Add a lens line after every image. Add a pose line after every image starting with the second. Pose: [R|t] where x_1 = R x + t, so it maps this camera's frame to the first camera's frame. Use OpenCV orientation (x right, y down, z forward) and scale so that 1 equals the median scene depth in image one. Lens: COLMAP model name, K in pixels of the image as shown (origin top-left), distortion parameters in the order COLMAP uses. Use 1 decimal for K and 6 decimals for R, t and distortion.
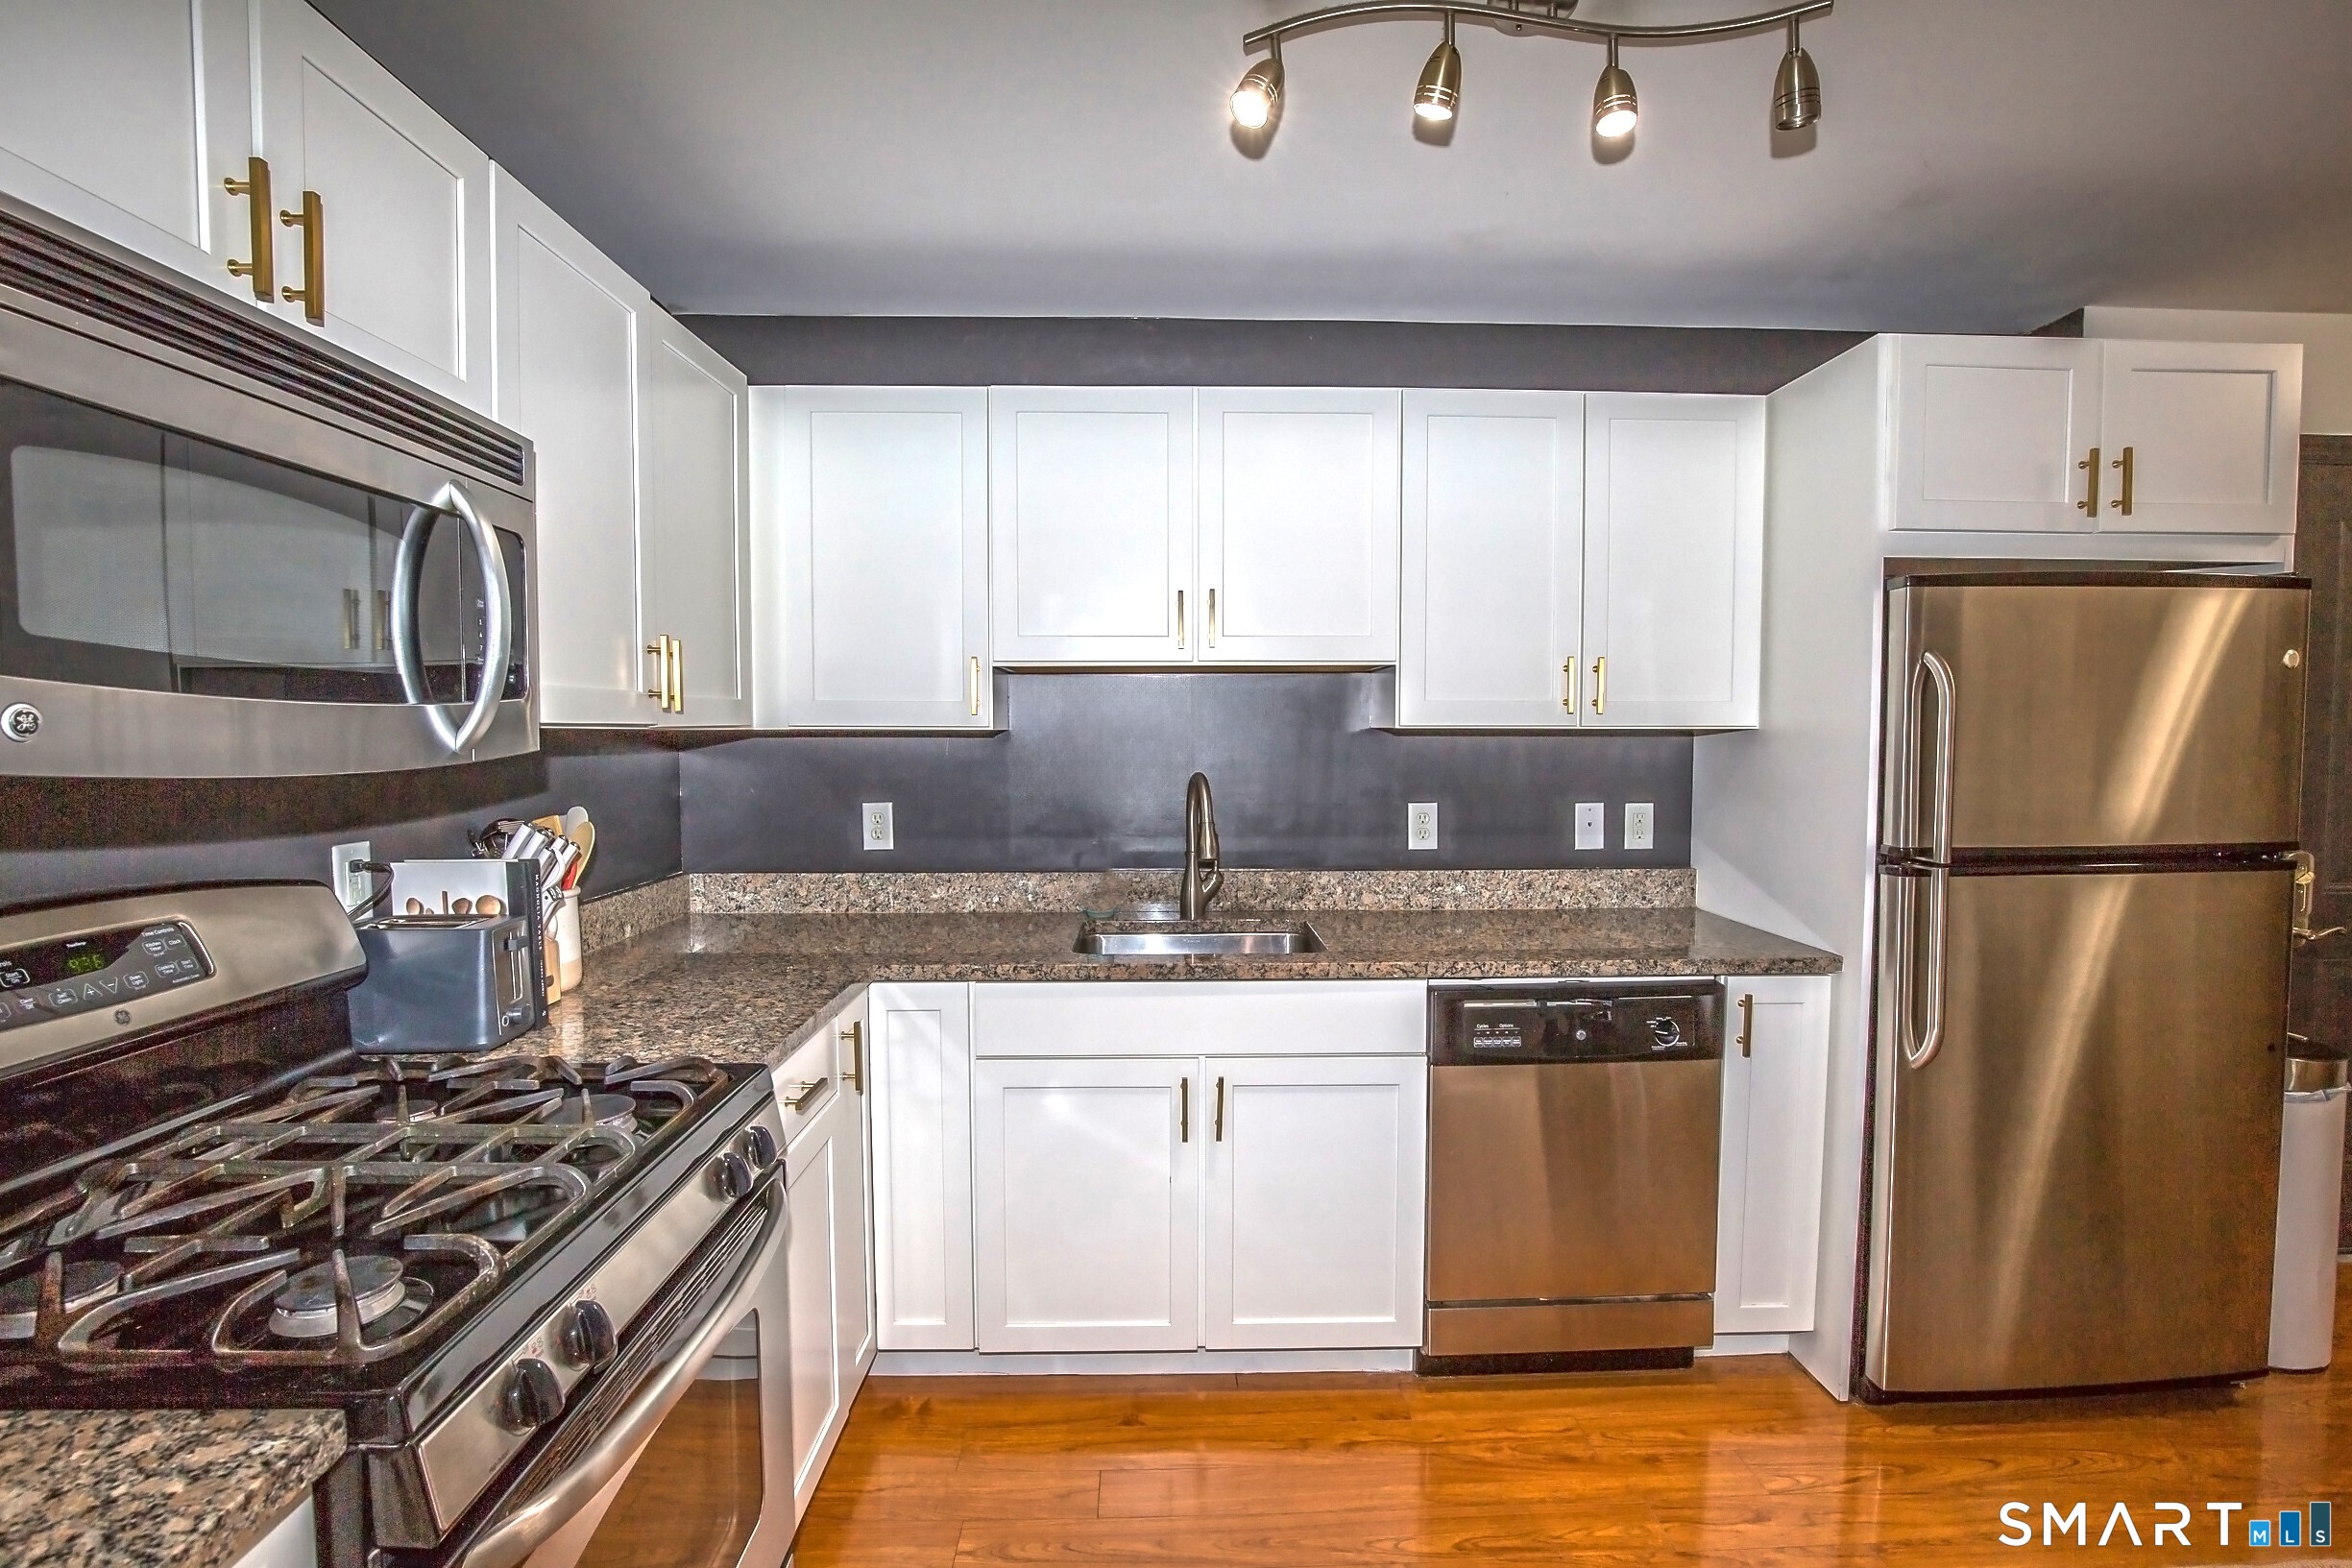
lens RADIAL K [[1078.8, 0, 1176.0], [0, 1078.8, 784.0], [0, 0, 1]] dist [-0.026263, 0.000367]
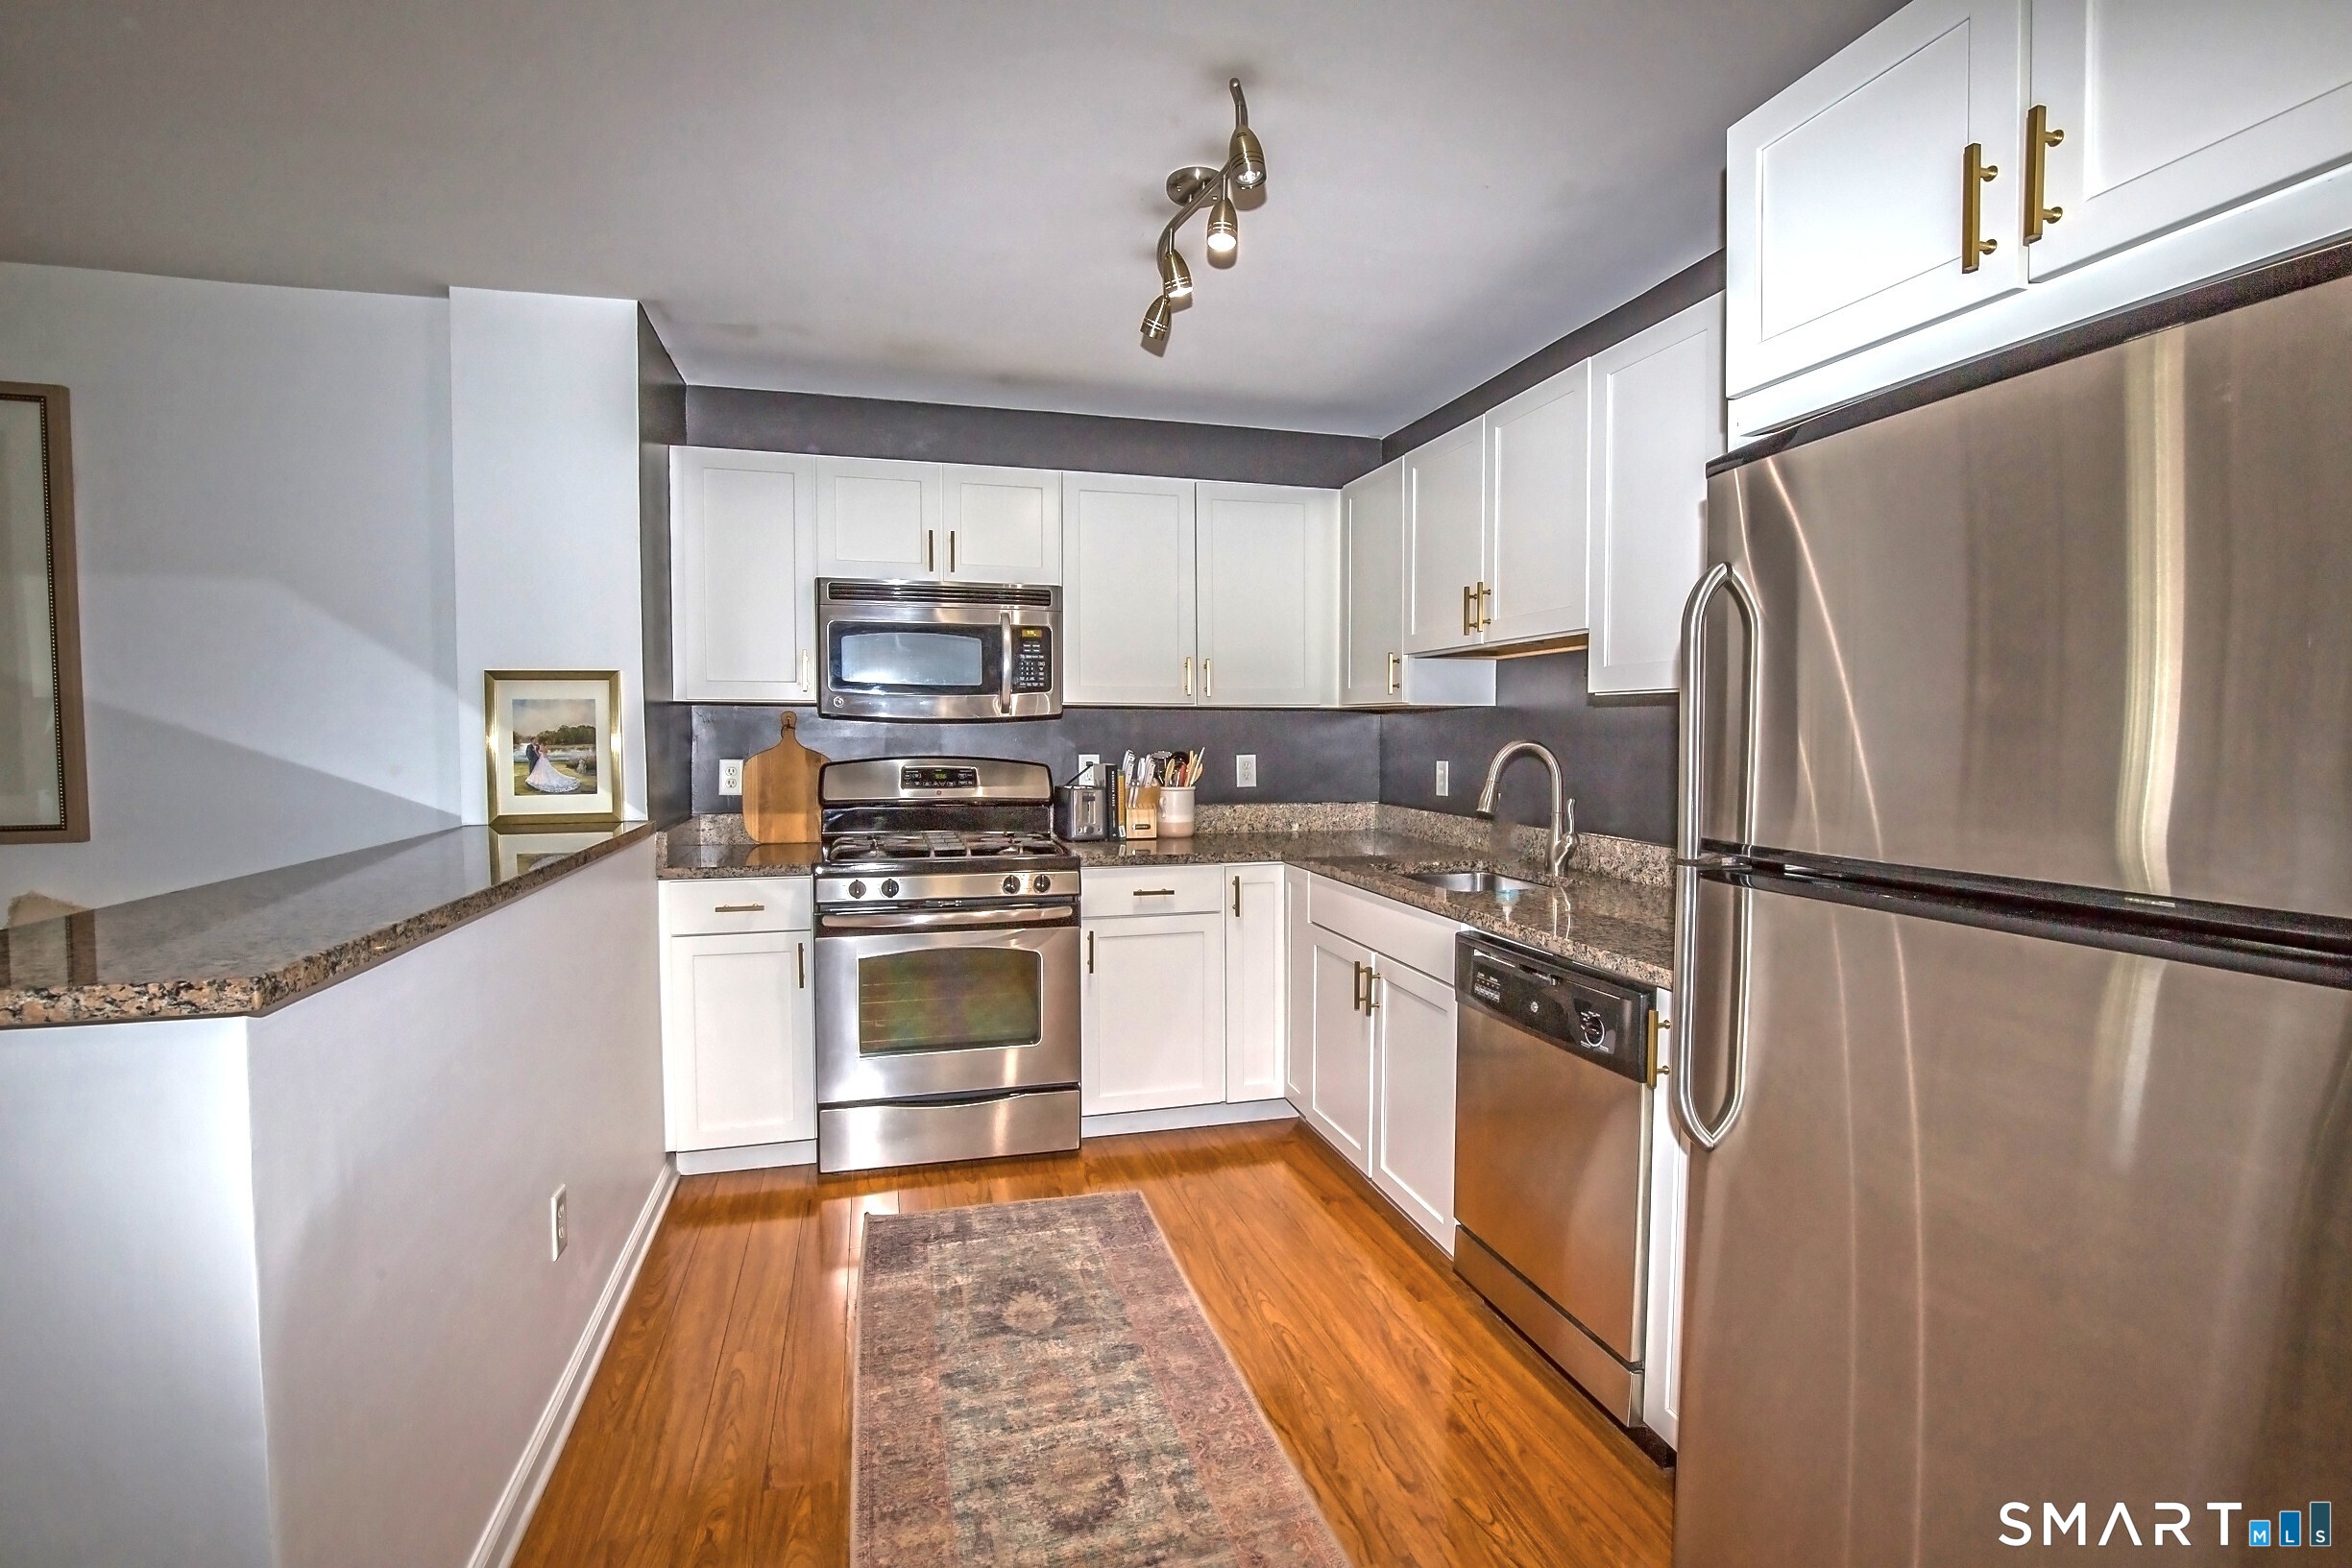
lens RADIAL K [[1111.1, 0, 1176.0], [0, 1111.1, 784.0], [0, 0, 1]] dist [-0.027269, 0.000171]
pose [[0.229698, 0.050521, -0.971950, 1.326498], [-0.048496, 0.998005, 0.040415, 0.009286], [0.972053, 0.037853, 0.231690, 0.471332]]
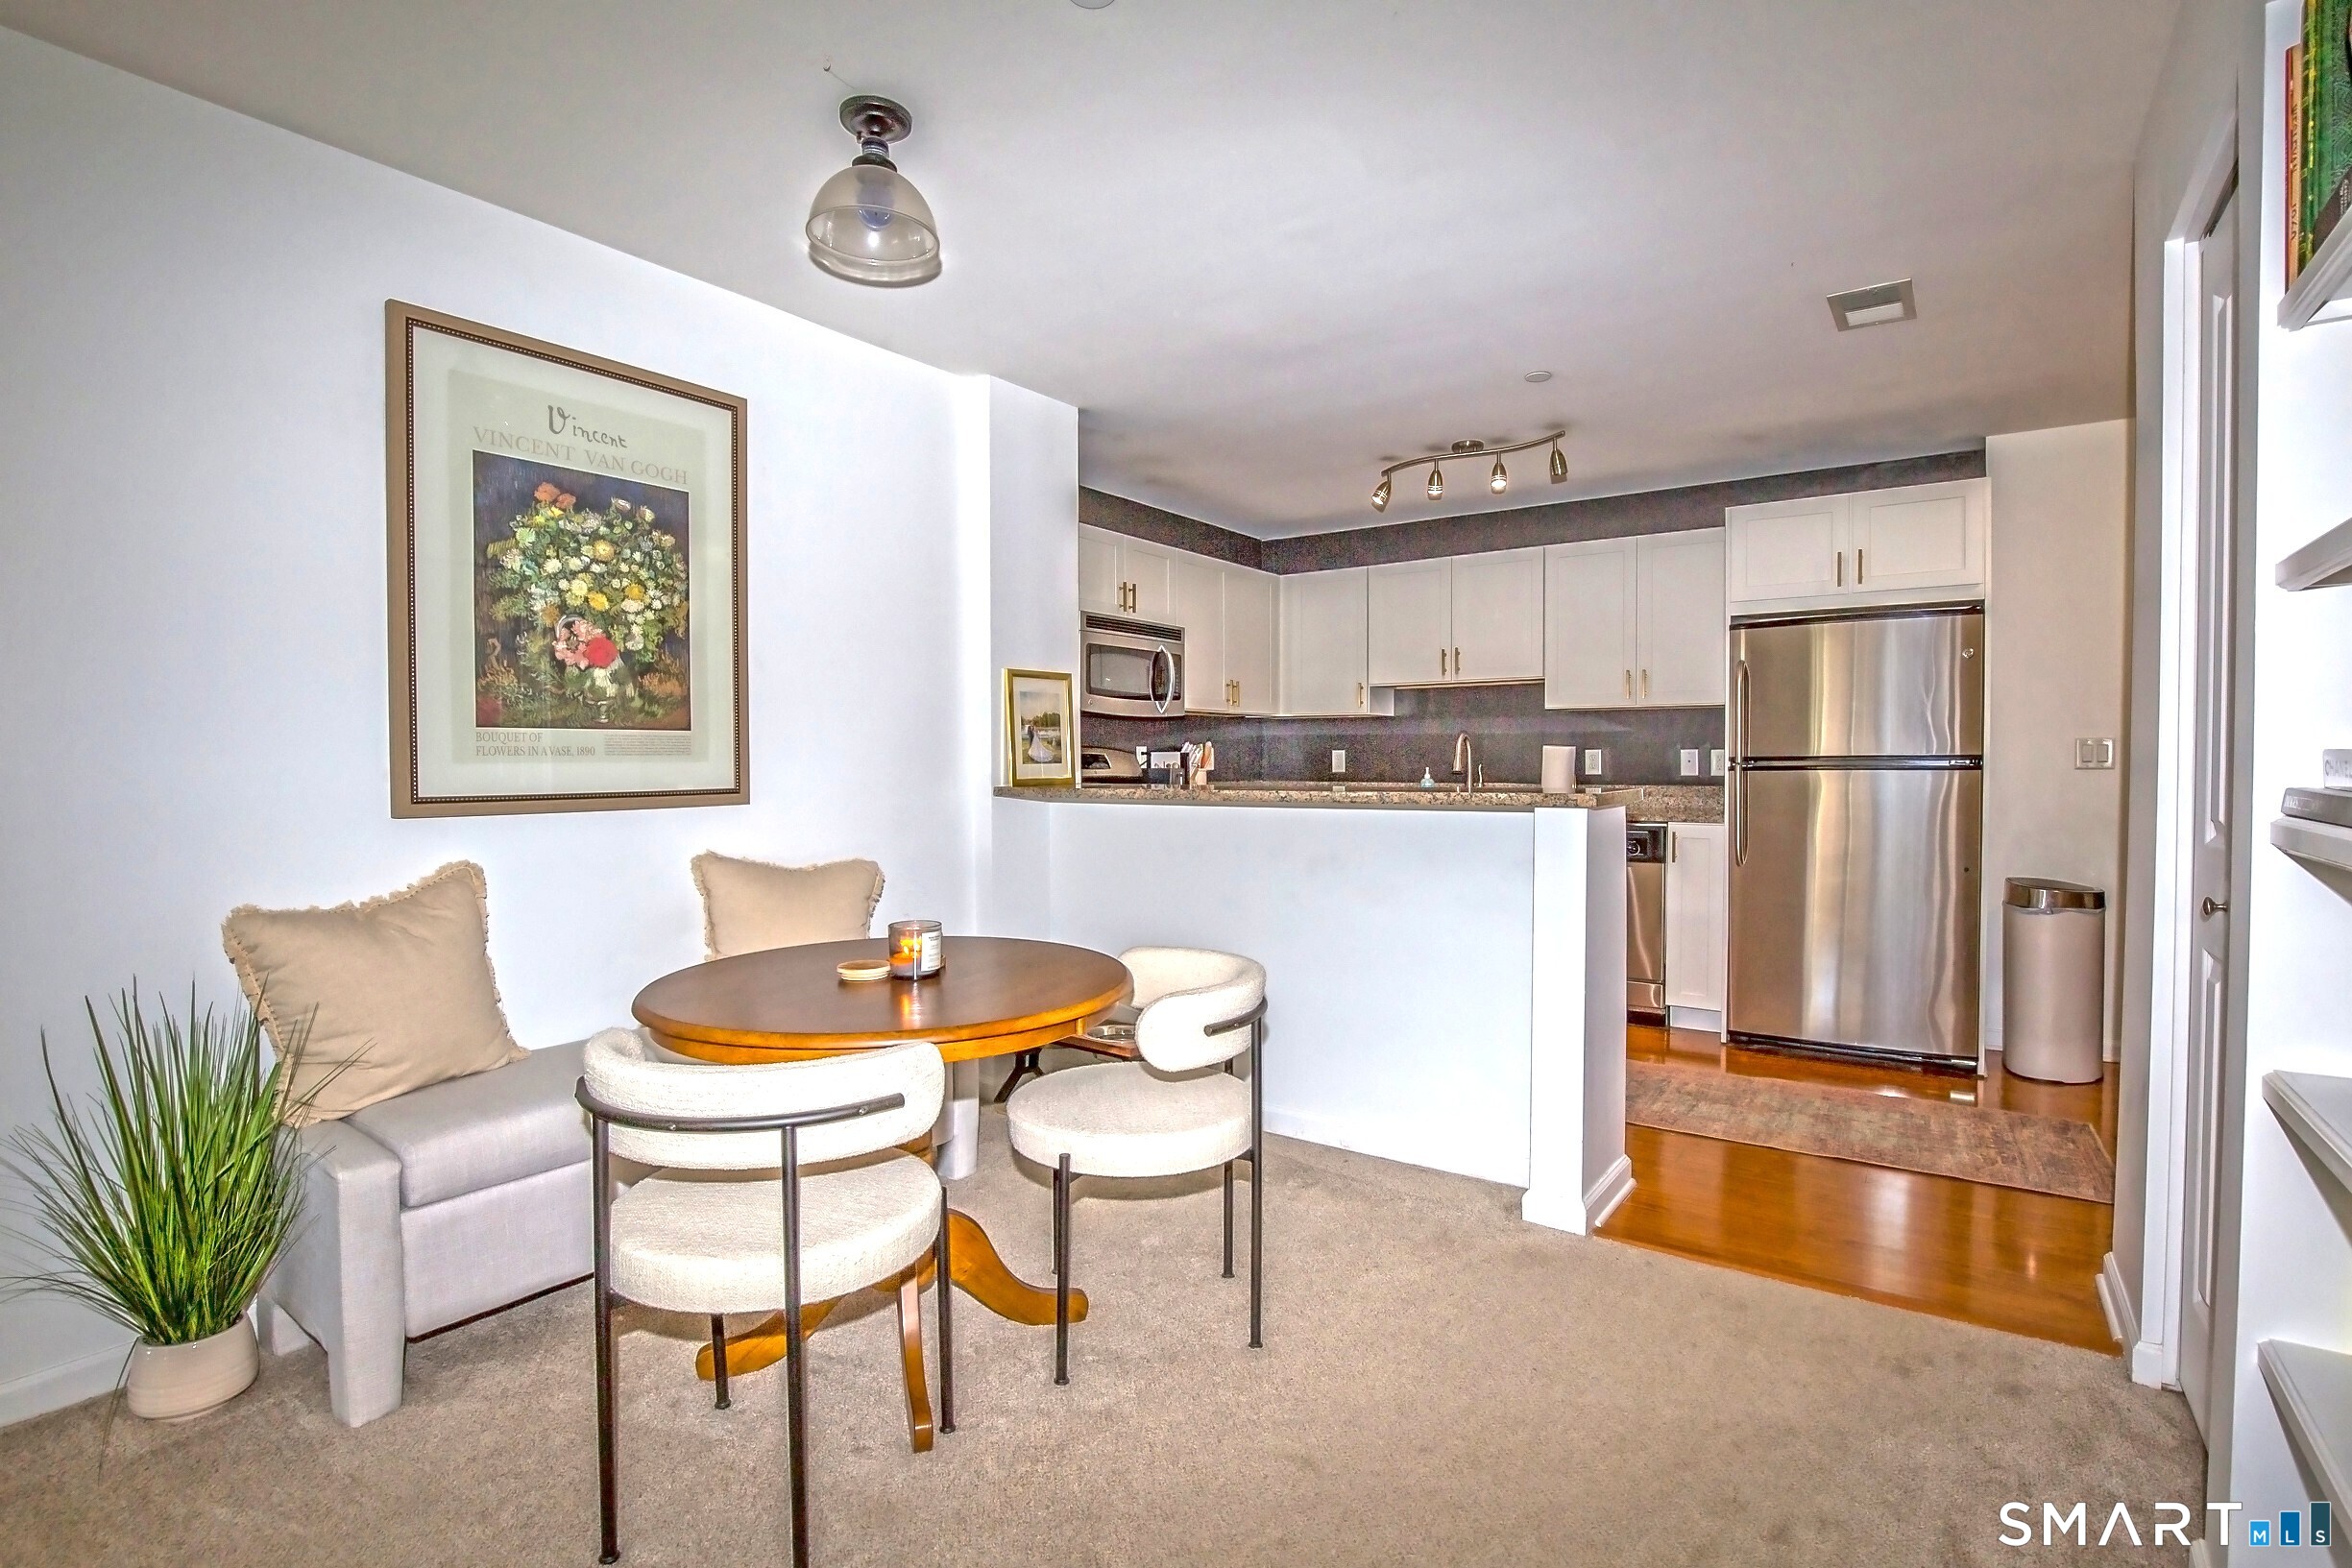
lens RADIAL K [[1111.1, 0, 1176.0], [0, 1111.1, 784.0], [0, 0, 1]] dist [-0.027269, 0.000171]
pose [[0.787775, 0.013964, -0.615805, 1.132835], [-0.029732, 0.999440, -0.015371, 0.173128], [0.615246, 0.030418, 0.787748, -1.306967]]
